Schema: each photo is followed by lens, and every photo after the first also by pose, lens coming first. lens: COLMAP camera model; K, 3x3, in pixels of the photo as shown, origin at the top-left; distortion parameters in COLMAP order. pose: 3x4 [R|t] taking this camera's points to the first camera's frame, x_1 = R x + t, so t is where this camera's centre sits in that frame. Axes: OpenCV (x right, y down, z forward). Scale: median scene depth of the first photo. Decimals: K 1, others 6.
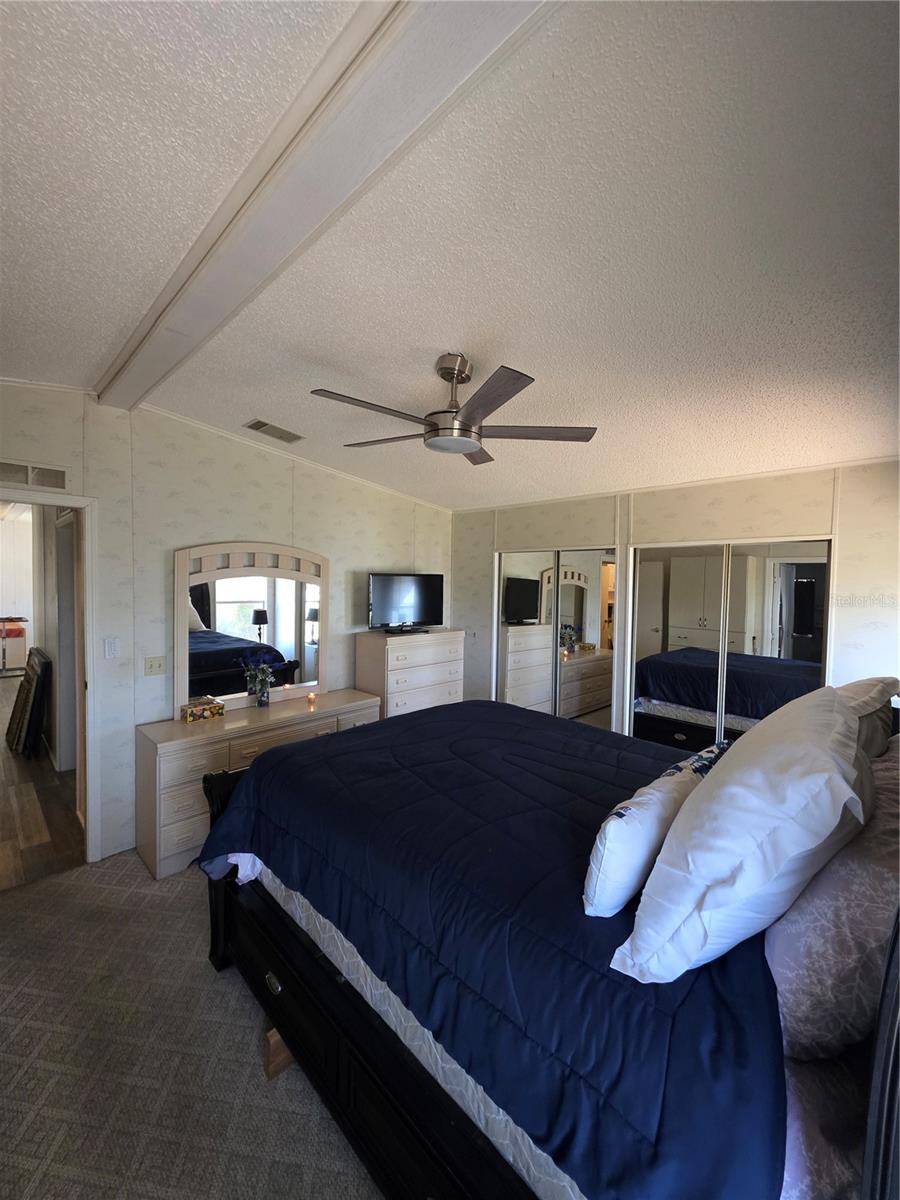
lens RADIAL K [[479.7, 0, 451.7], [0, 479.7, 594.6], [0, 0, 1]] dist [0.001328, -0.000098]
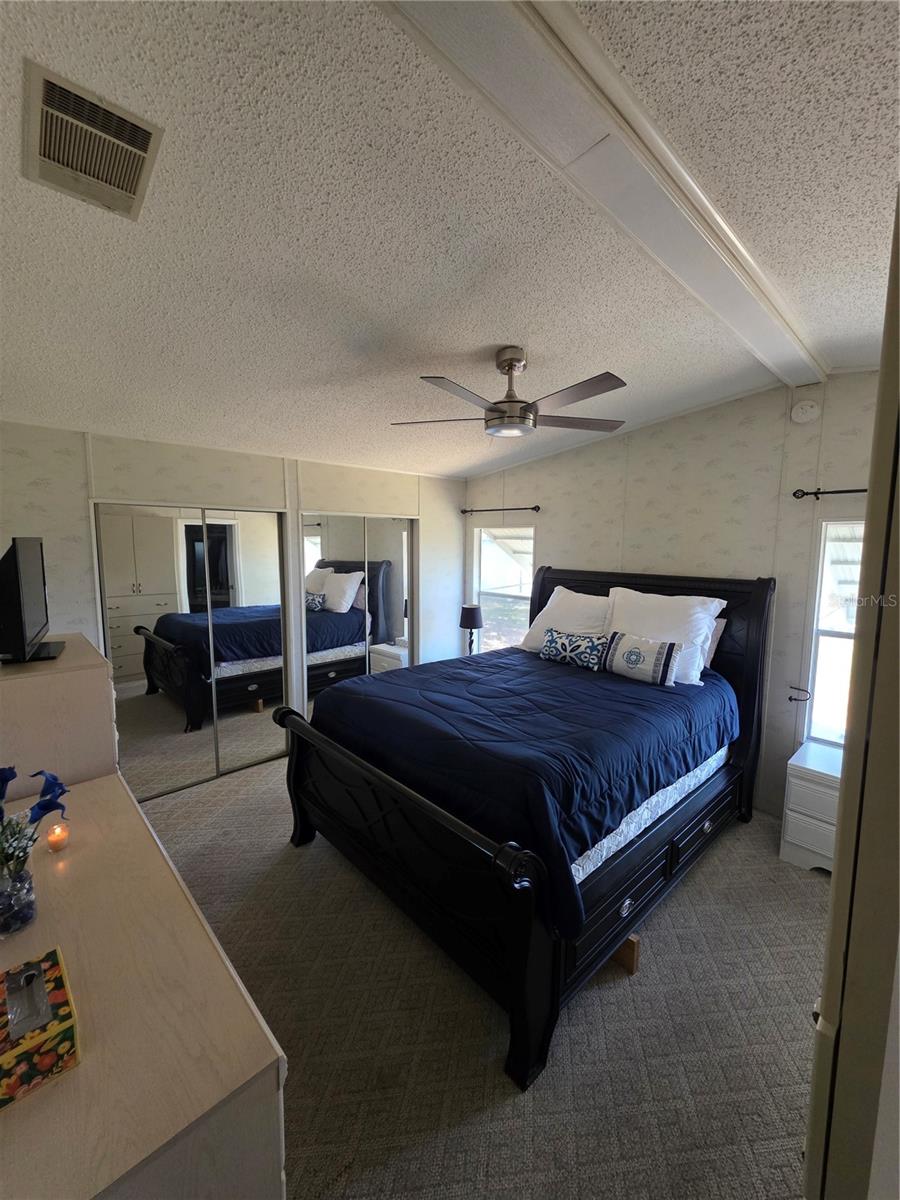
lens RADIAL K [[479.7, 0, 451.7], [0, 479.7, 594.6], [0, 0, 1]] dist [0.001328, -0.000098]
pose [[0.032834, -0.121781, 0.992014, -0.711976], [0.018325, 0.992455, 0.121228, -0.044389], [-0.999293, 0.014199, 0.034818, 0.667955]]
